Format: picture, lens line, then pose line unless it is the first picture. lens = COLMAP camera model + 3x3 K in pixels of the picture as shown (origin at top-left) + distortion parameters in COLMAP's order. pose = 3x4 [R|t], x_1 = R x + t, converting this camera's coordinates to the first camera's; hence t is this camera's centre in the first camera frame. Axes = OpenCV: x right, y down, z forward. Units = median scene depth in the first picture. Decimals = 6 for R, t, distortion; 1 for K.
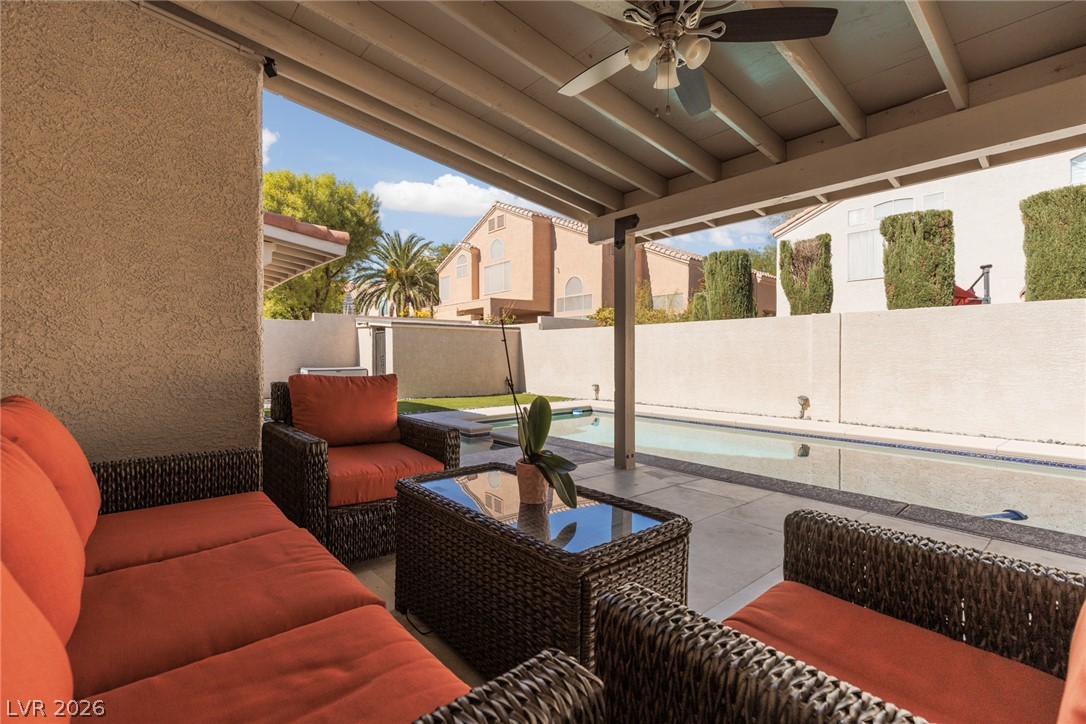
lens RADIAL K [[480.6, 0, 543.0], [0, 480.6, 362.0], [0, 0, 1]] dist [0.004238, -0.000112]
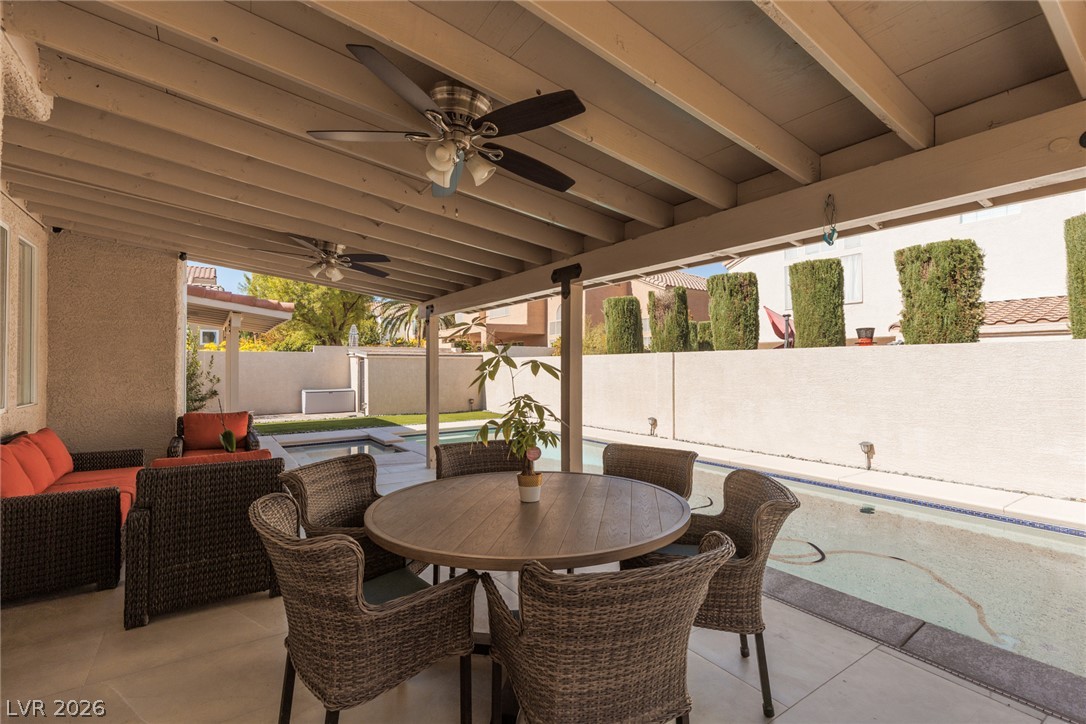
lens RADIAL K [[480.6, 0, 543.0], [0, 480.6, 362.0], [0, 0, 1]] dist [0.004238, -0.000112]
pose [[0.994230, -0.004308, -0.107181, 0.249164], [0.001767, 0.999715, -0.023794, -0.028814], [0.107253, 0.023468, 0.993955, -0.178145]]
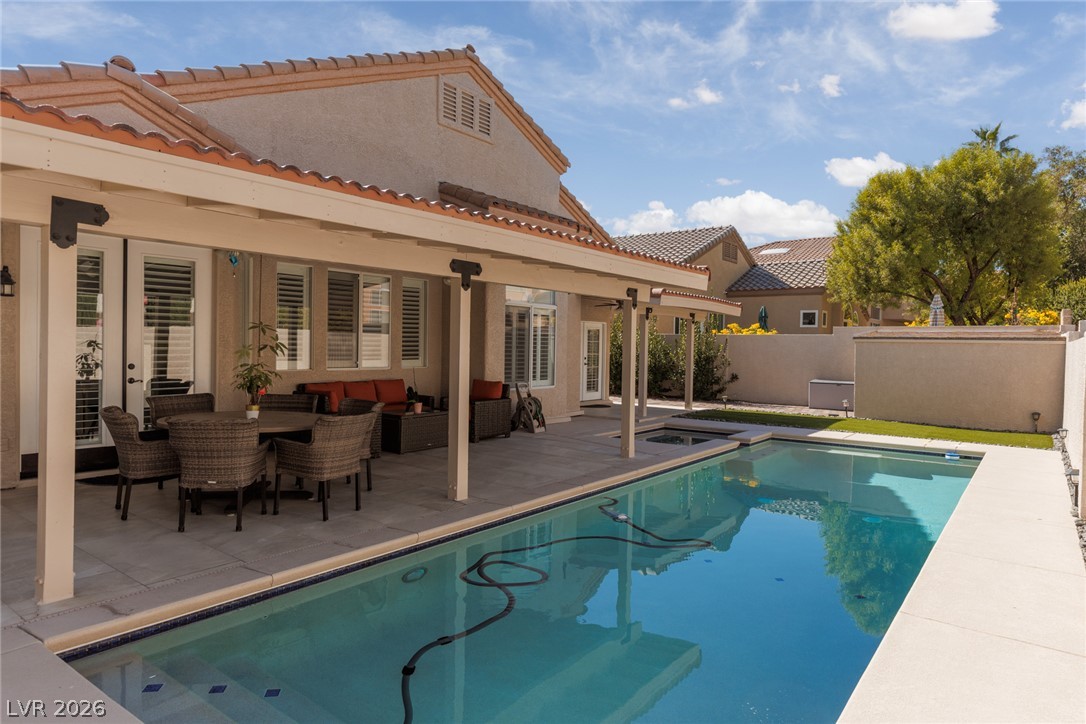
lens RADIAL K [[642.7, 0, 543.0], [0, 642.7, 362.0], [0, 0, 1]] dist [0.002299, 0.000561]
pose [[0.200642, 0.026269, -0.979312, 0.745339], [-0.028762, 0.999367, 0.020914, -0.038247], [0.979242, 0.023971, 0.201270, 0.120966]]
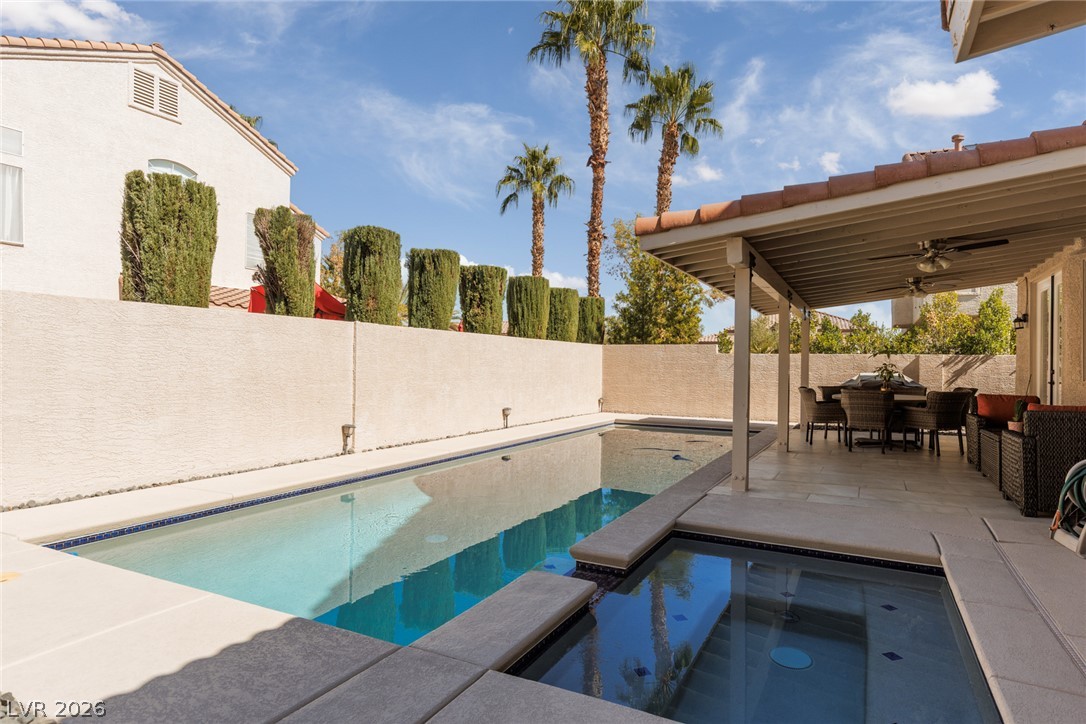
lens RADIAL K [[613.2, 0, 549.1], [0, 613.2, 362.2], [0, 0, 1]] dist [0.006982, 0.000841]
pose [[-0.371155, -0.003557, 0.928564, -0.327438], [-0.004176, 0.999989, 0.002162, -0.021943], [-0.928562, -0.003075, -0.371166, 0.680120]]
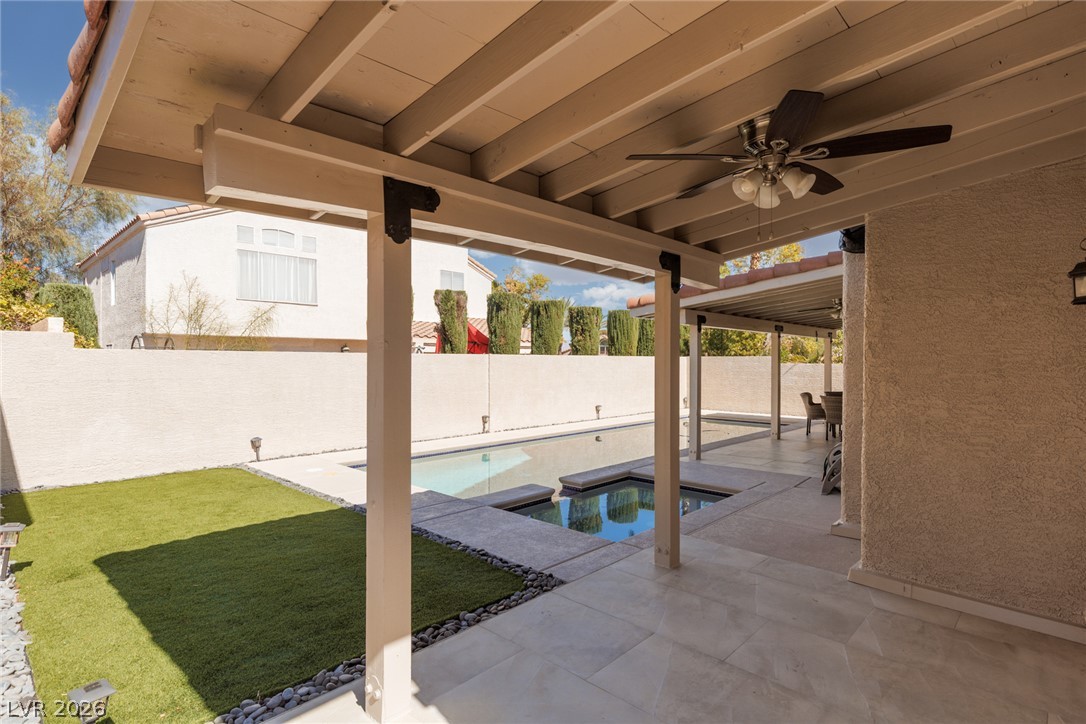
lens RADIAL K [[546.1, 0, 550.3], [0, 546.1, 362.3], [0, 0, 1]] dist [-0.001818, -0.000718]
pose [[-0.095963, -0.004781, 0.995373, -0.622415], [0.009881, 0.999935, 0.005755, -0.052877], [-0.995336, 0.010387, -0.095910, 0.614644]]
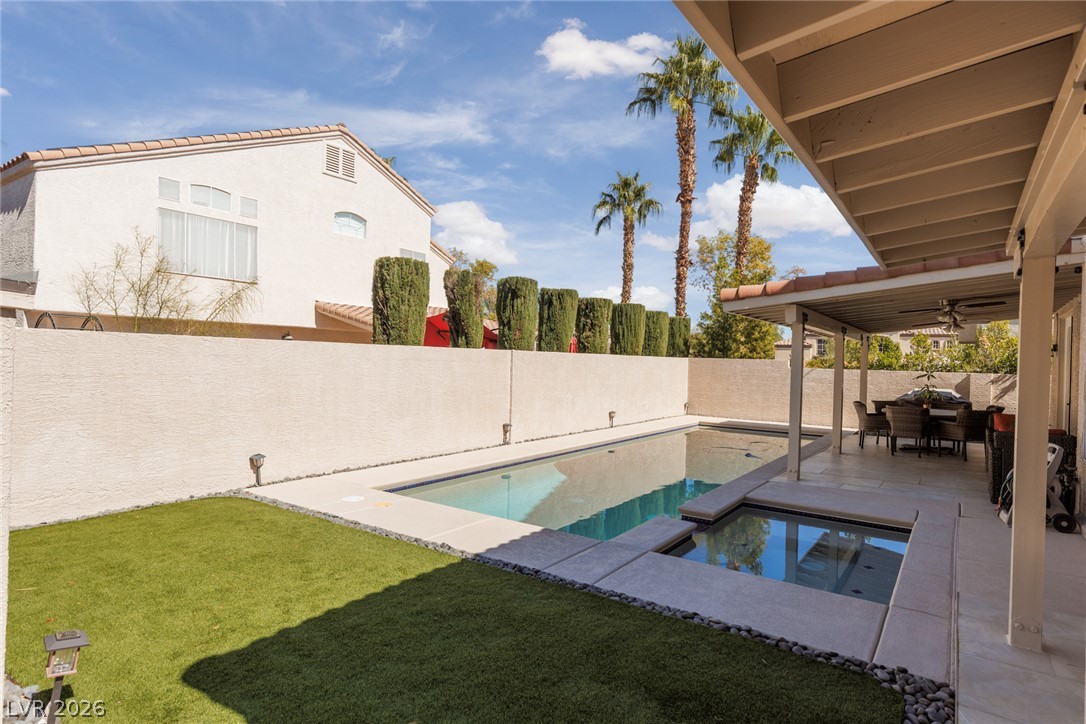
lens RADIAL K [[588.7, 0, 548.4], [0, 588.7, 361.4], [0, 0, 1]] dist [0.002112, 0.001329]
pose [[-0.241667, -0.012839, 0.970274, -0.506755], [-0.015958, 0.999830, 0.009256, -0.054901], [-0.970228, -0.013247, -0.241831, 0.788247]]
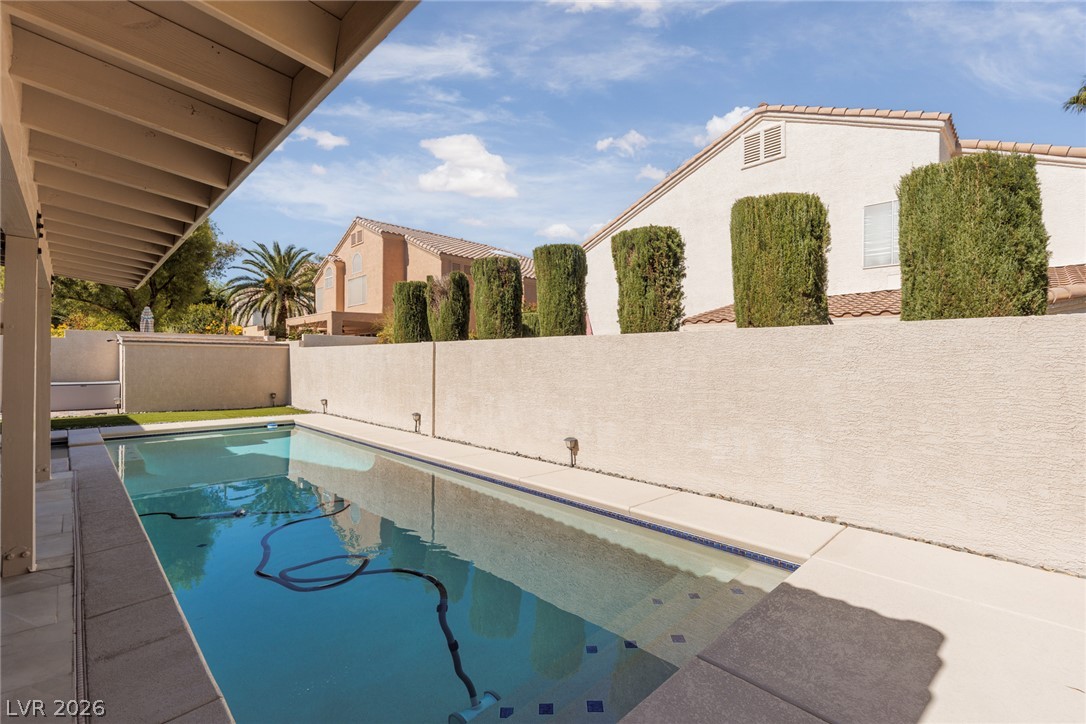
lens RADIAL K [[480.6, 0, 543.0], [0, 480.6, 362.0], [0, 0, 1]] dist [0.004238, -0.000112]
pose [[0.998023, 0.007116, 0.062448, 0.488827], [-0.006330, 0.999898, -0.012783, -0.024481], [-0.062533, 0.012362, 0.997966, -0.105347]]
